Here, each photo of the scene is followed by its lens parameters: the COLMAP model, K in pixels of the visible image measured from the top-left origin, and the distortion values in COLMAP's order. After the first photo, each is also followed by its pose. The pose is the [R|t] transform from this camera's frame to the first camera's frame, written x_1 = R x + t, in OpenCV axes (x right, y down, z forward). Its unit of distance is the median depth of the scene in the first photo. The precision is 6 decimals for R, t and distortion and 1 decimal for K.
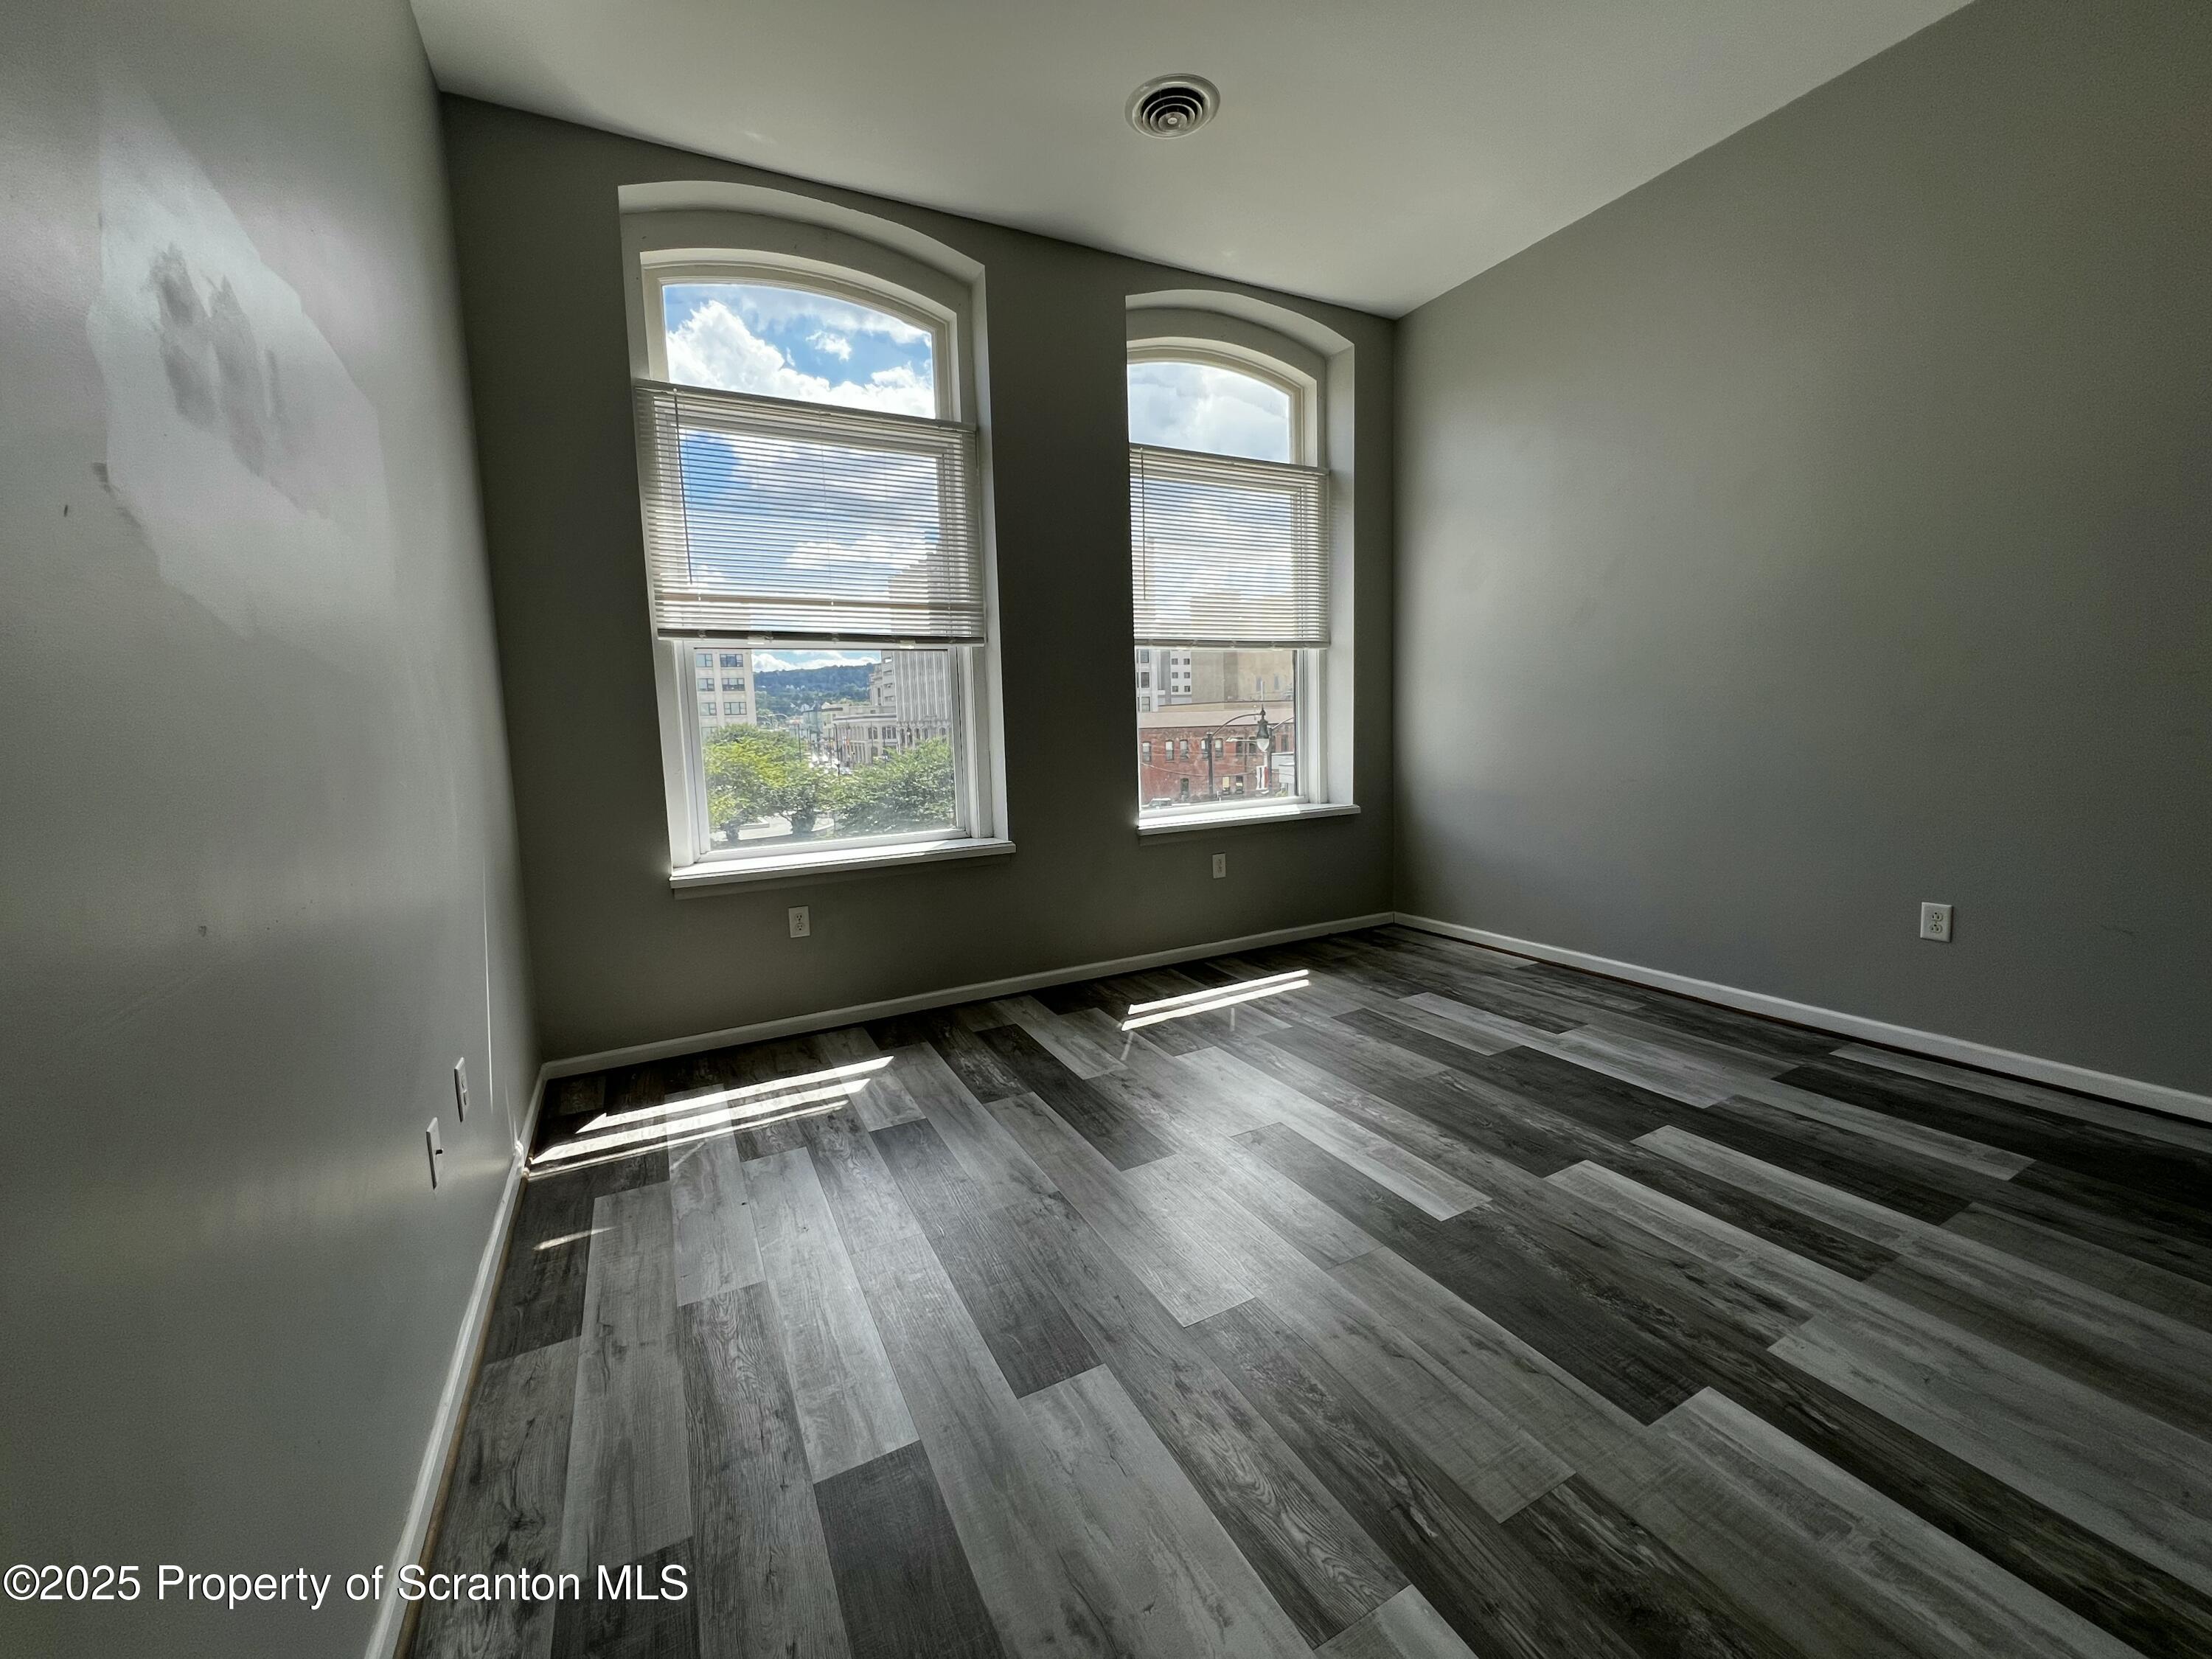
lens RADIAL K [[896.9, 0, 1108.4], [0, 896.9, 825.4], [0, 0, 1]] dist [-0.007291, 0.000220]
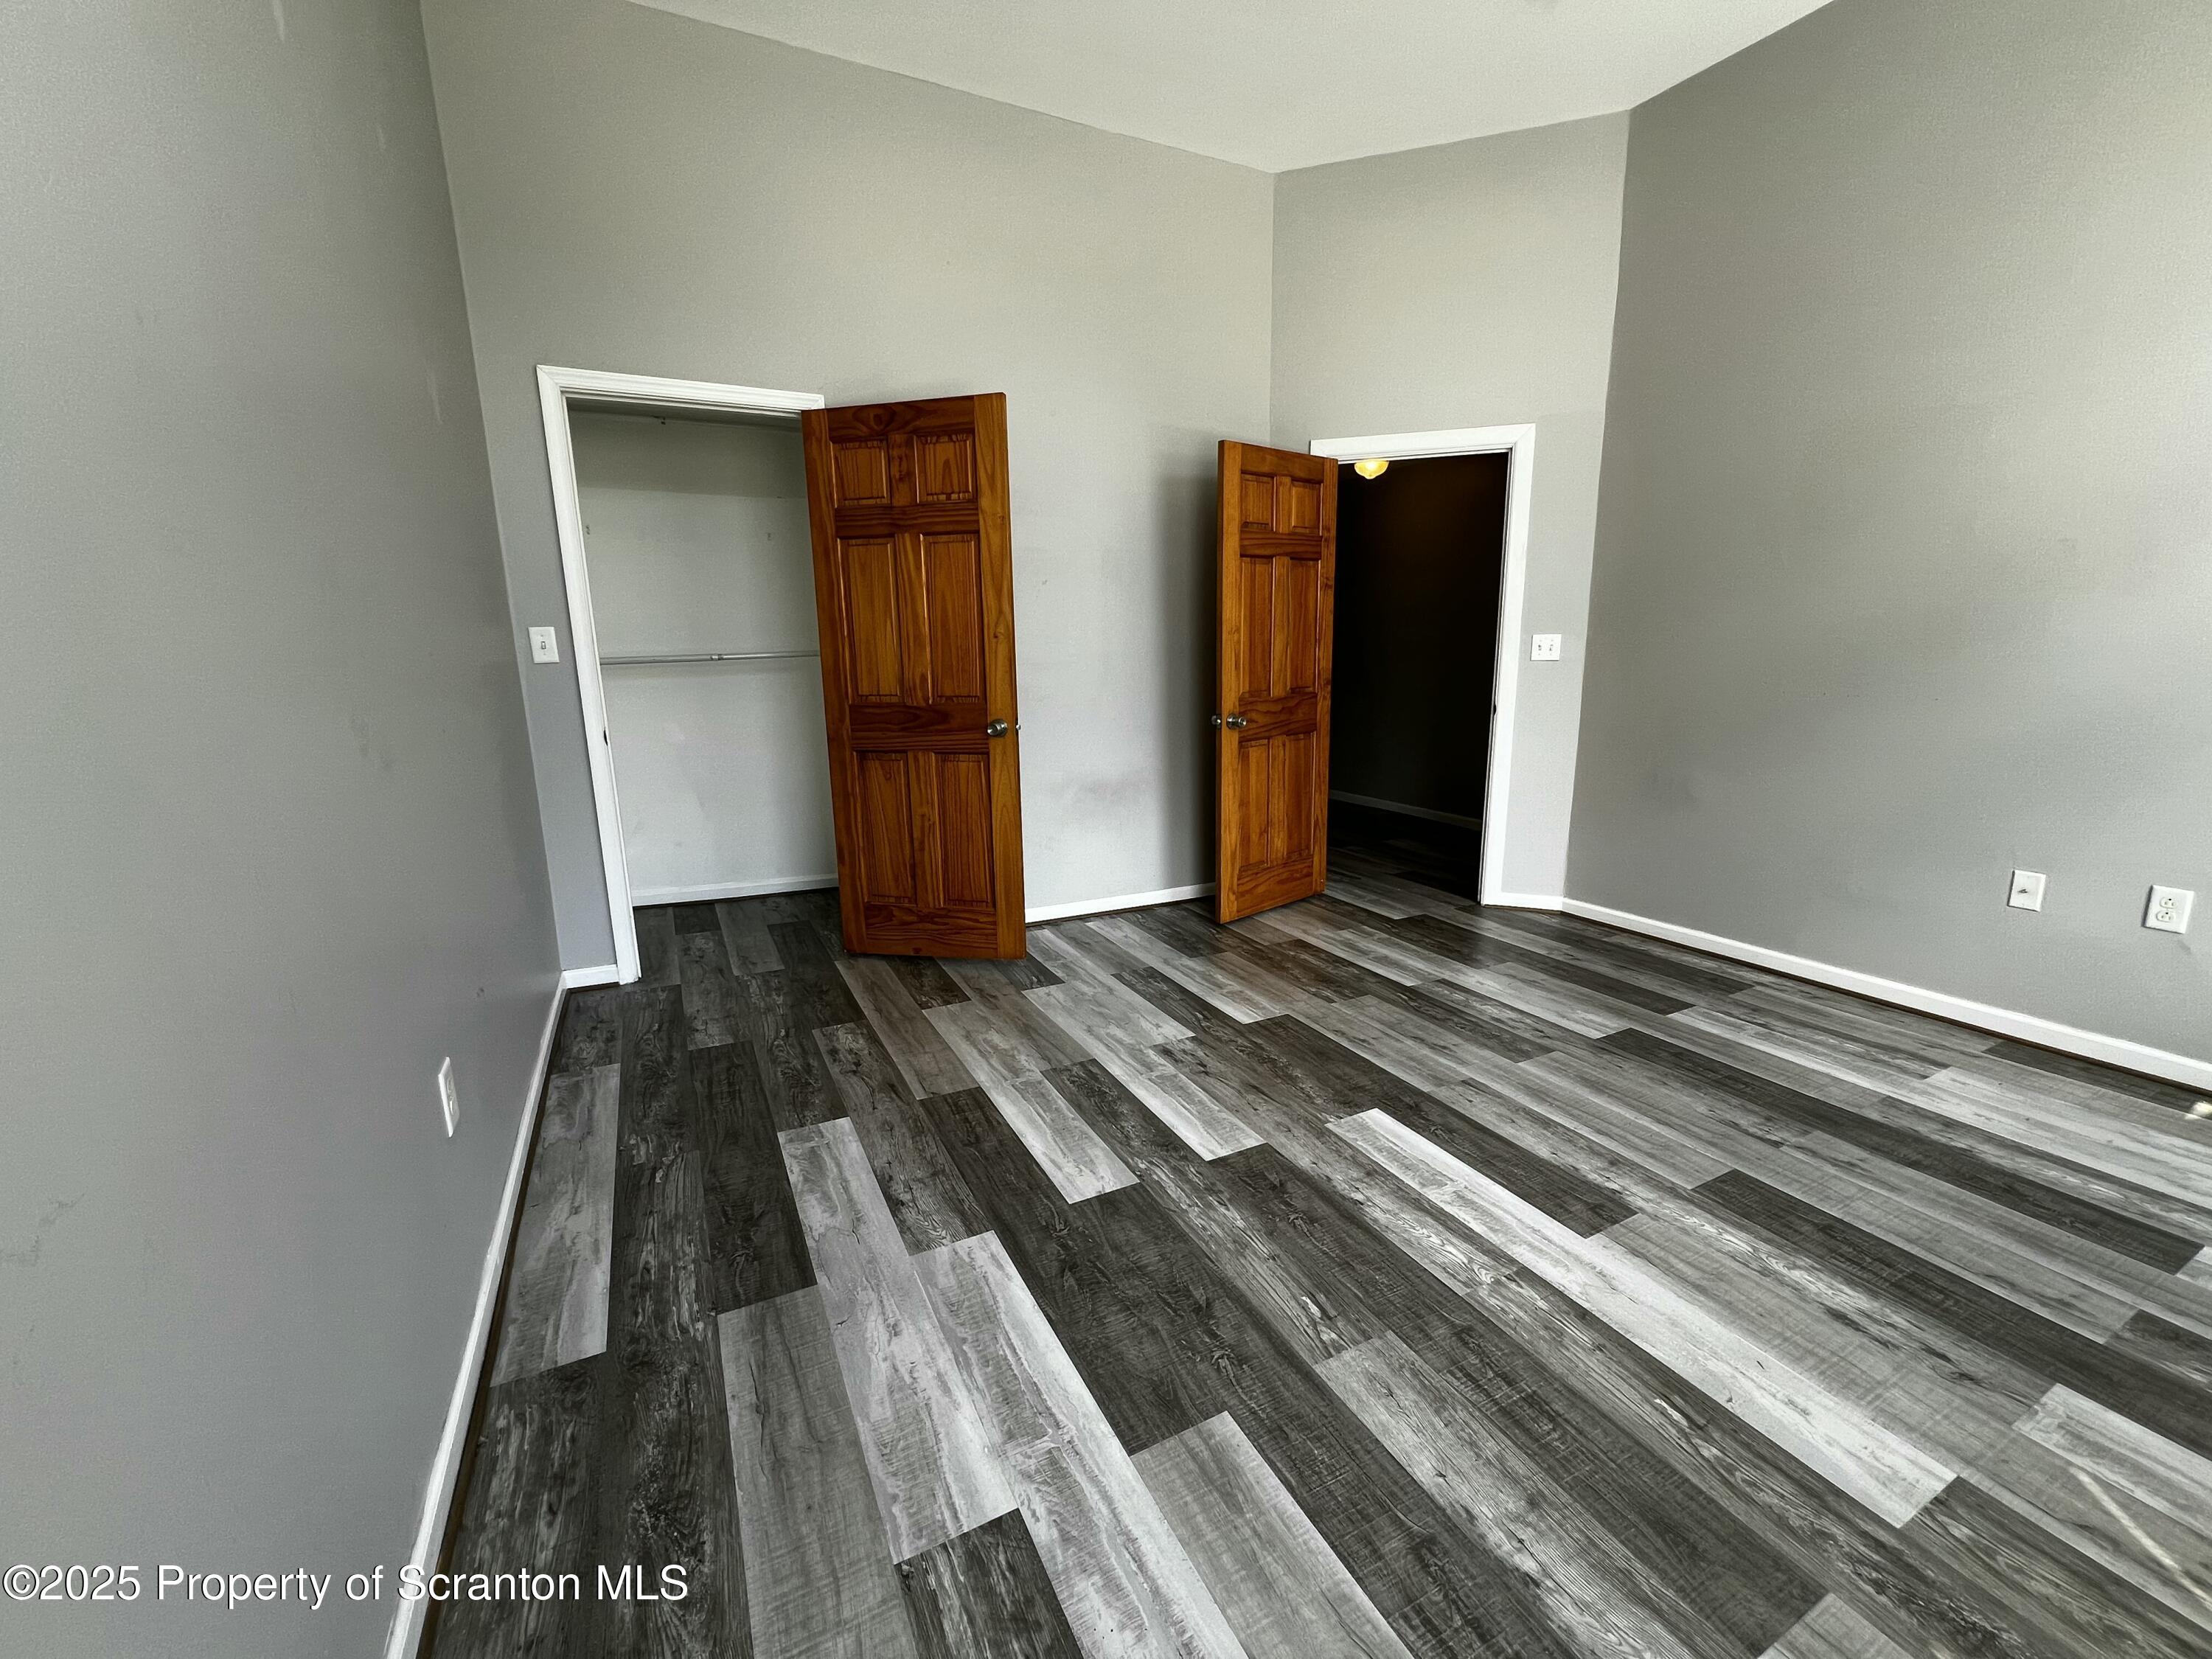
lens RADIAL K [[896.9, 0, 1118.8], [0, 896.9, 825.9], [0, 0, 1]] dist [-0.007291, 0.000220]
pose [[-0.998538, 0.053527, 0.007579, 0.620648], [0.053078, 0.944092, 0.325381, -0.252599], [0.010261, 0.325307, -0.945553, 1.806872]]
